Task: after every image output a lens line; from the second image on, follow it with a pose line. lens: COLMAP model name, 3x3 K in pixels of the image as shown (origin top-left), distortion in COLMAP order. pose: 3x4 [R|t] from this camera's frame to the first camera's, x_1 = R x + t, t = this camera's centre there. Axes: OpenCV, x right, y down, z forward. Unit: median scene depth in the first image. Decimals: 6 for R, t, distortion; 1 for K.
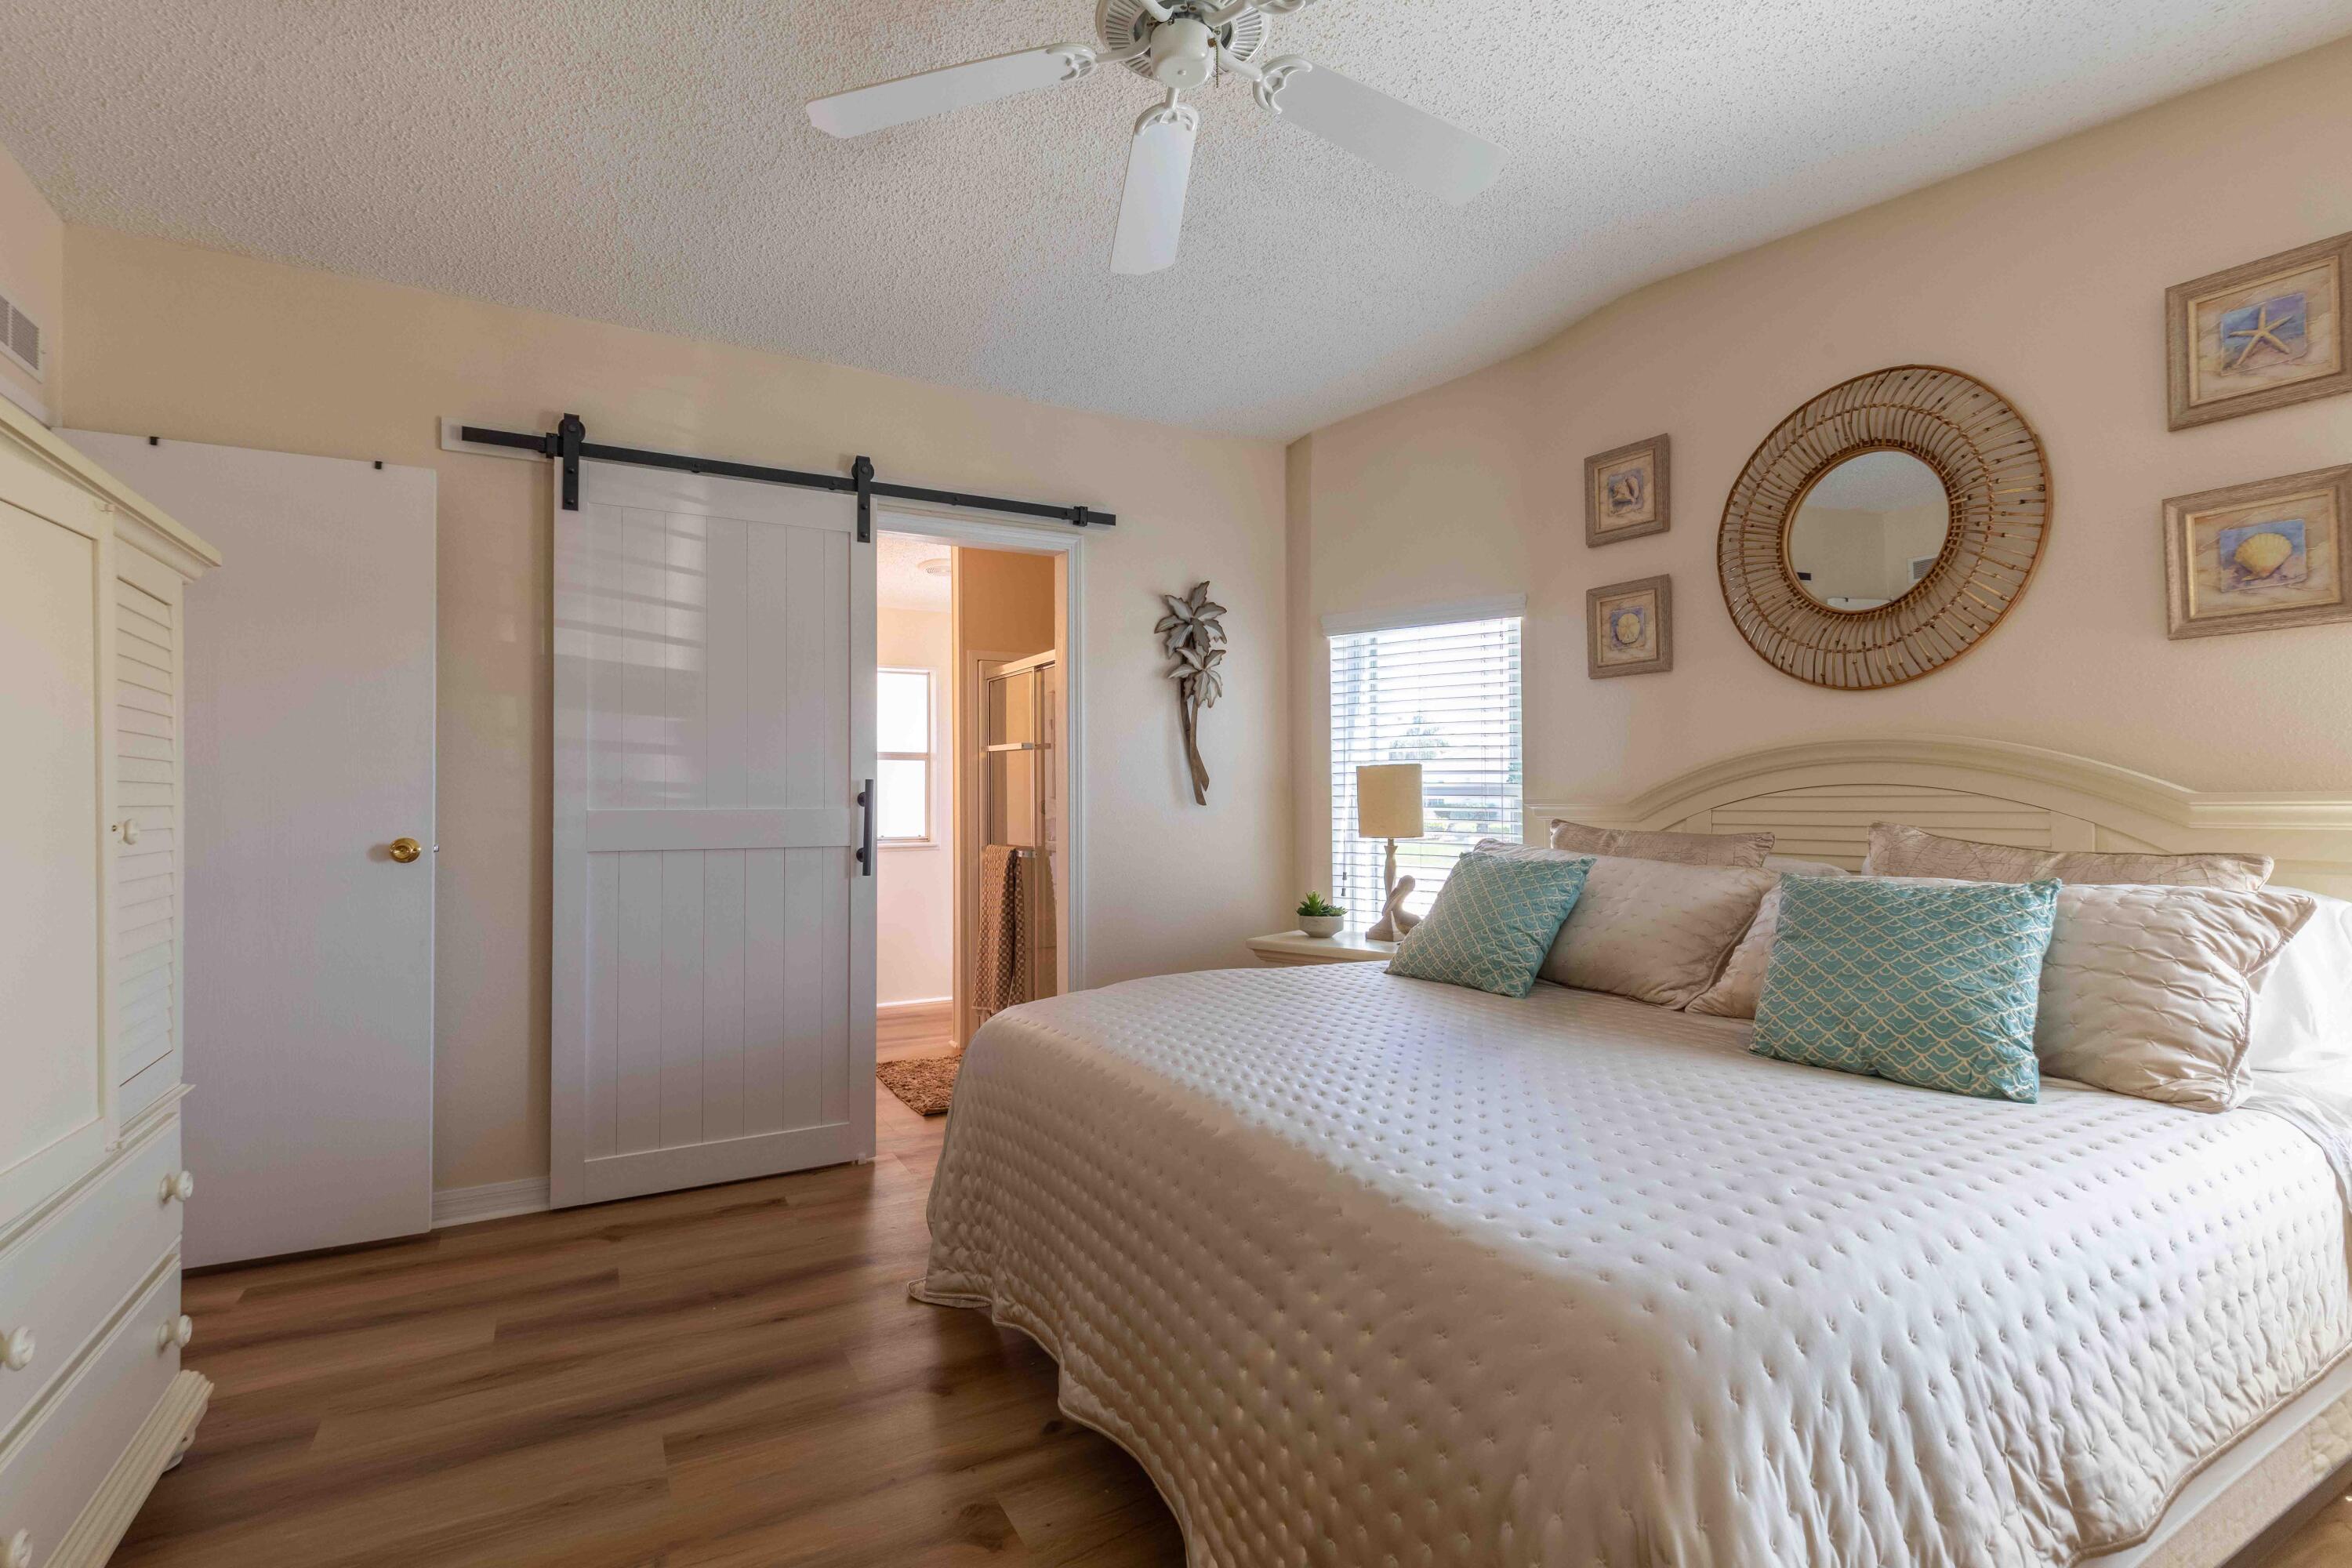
lens RADIAL K [[1109.1, 0, 1176.0], [0, 1109.1, 784.0], [0, 0, 1]] dist [0.002823, 0.000737]
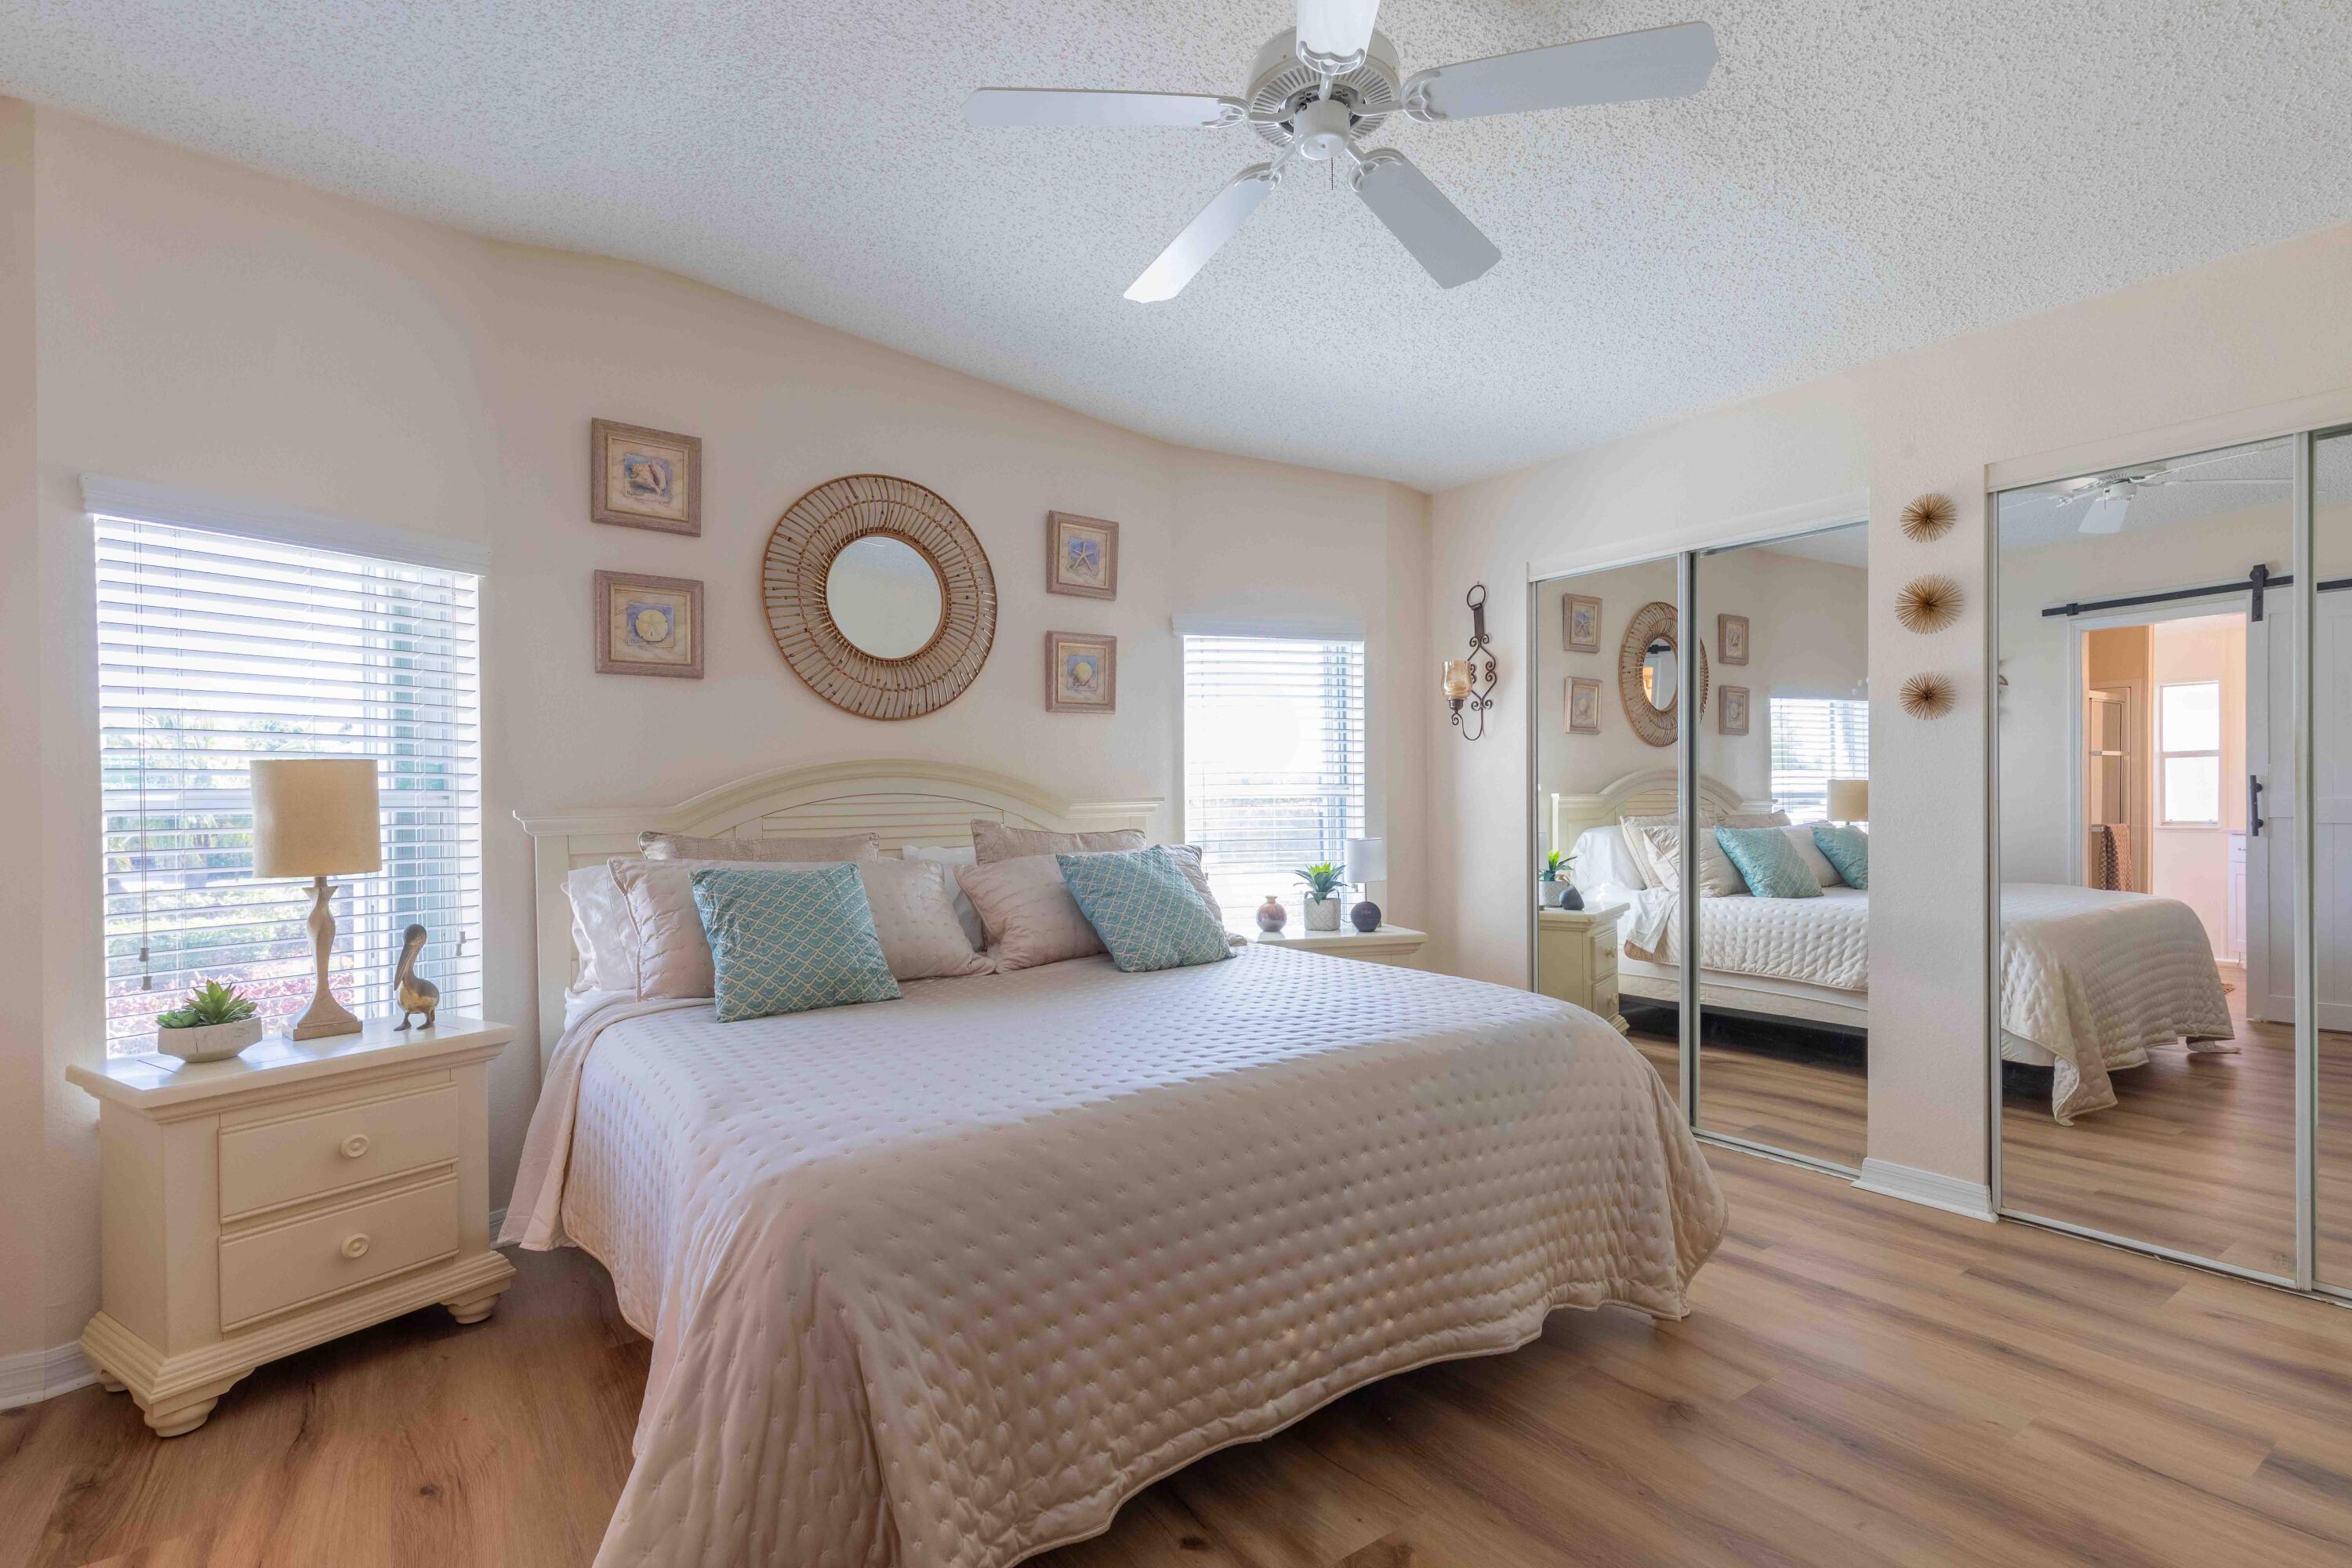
lens RADIAL K [[1070.3, 0, 1177.4], [0, 1070.3, 813.1], [0, 0, 1]] dist [-0.000312, -0.000231]
pose [[-0.120510, -0.005591, 0.992696, -0.553849], [0.005986, 0.999962, 0.006358, 0.014549], [-0.992694, 0.006709, -0.120472, 0.688497]]
